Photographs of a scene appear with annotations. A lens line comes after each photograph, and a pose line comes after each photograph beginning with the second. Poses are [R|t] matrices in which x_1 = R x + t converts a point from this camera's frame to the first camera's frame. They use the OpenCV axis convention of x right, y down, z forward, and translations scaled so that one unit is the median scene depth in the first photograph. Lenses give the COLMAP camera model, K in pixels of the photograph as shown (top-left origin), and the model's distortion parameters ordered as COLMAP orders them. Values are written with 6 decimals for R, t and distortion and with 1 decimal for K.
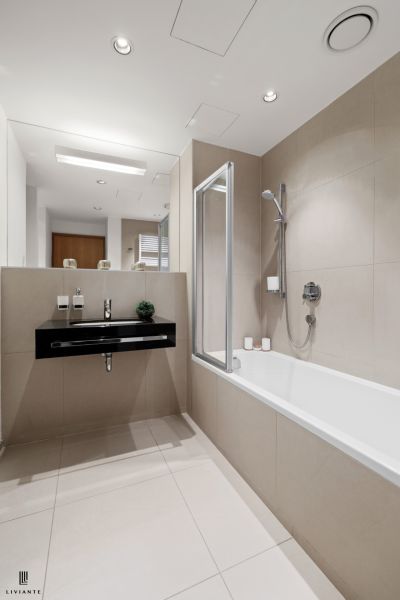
lens RADIAL K [[254.7, 0, 227.0], [0, 254.7, 280.8], [0, 0, 1]] dist [0.003599, 0.000397]
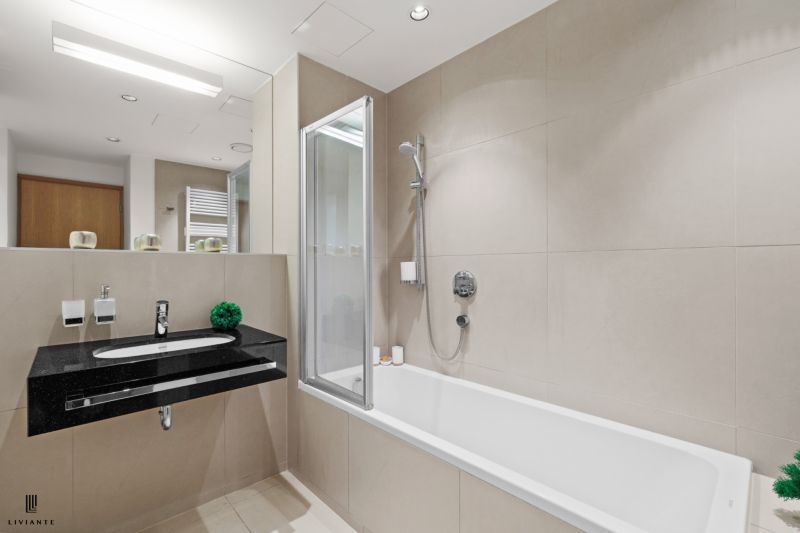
lens RADIAL K [[339.5, 0, 395.8], [0, 339.5, 258.1], [0, 0, 1]] dist [0.003599, 0.000397]
pose [[0.965750, 0.015920, 0.258984, -0.121205], [-0.017490, 0.999840, 0.003760, -0.034203], [-0.258883, -0.008161, 0.965874, 0.085091]]
